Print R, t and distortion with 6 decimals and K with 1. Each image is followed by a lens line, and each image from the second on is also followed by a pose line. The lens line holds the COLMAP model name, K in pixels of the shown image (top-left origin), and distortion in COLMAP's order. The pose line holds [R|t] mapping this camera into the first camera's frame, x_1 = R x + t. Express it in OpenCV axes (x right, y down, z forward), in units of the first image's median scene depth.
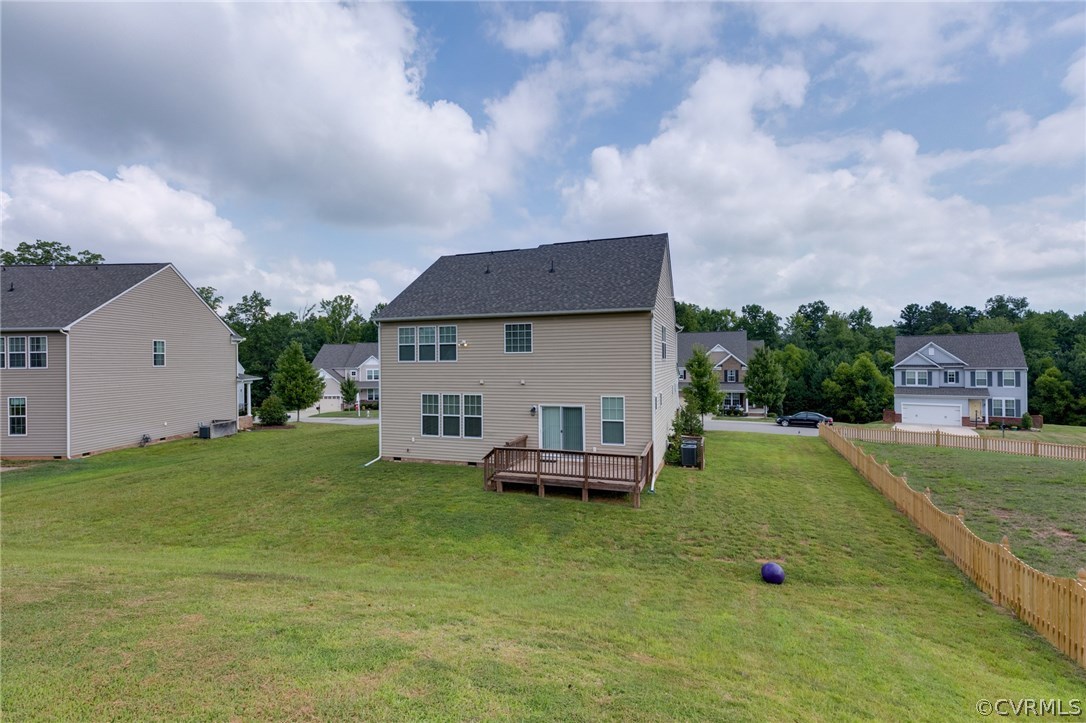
lens RADIAL K [[493.4, 0, 542.5], [0, 493.4, 365.4], [0, 0, 1]] dist [0.009397, 0.001172]
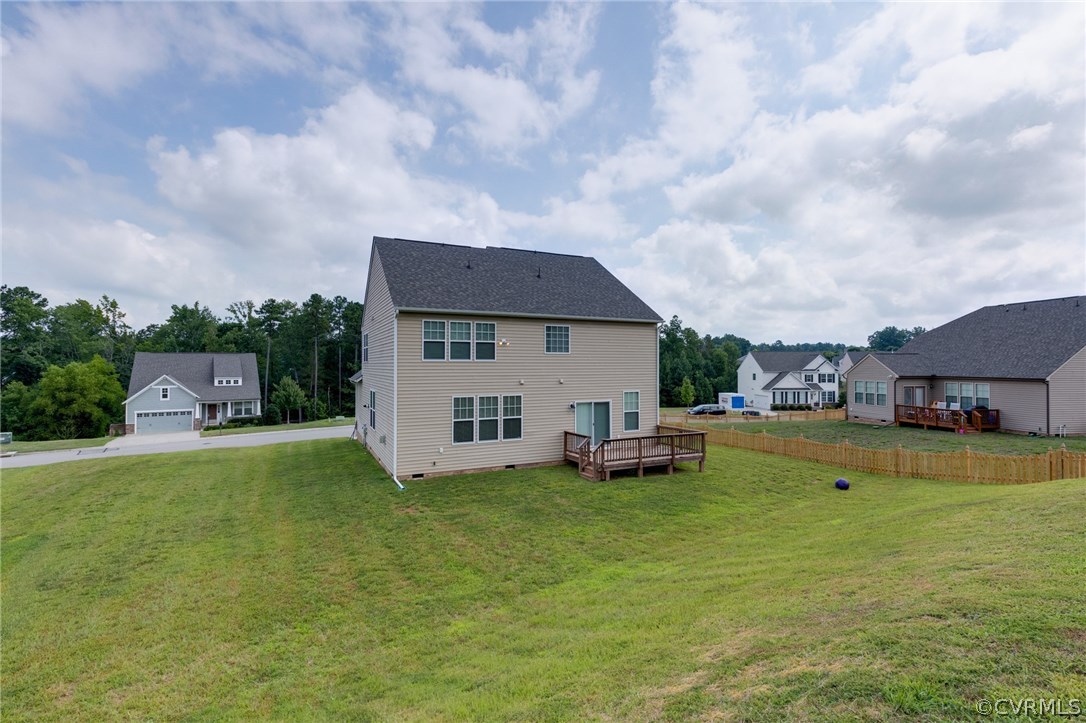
lens RADIAL K [[488.0, 0, 511.5], [0, 488.0, 363.7], [0, 0, 1]] dist [-0.013064, 0.000557]
pose [[0.707449, 0.011806, 0.706666, -0.807654], [0.001163, 0.999840, -0.017868, 0.014212], [-0.706763, 0.013463, 0.707322, 0.314742]]
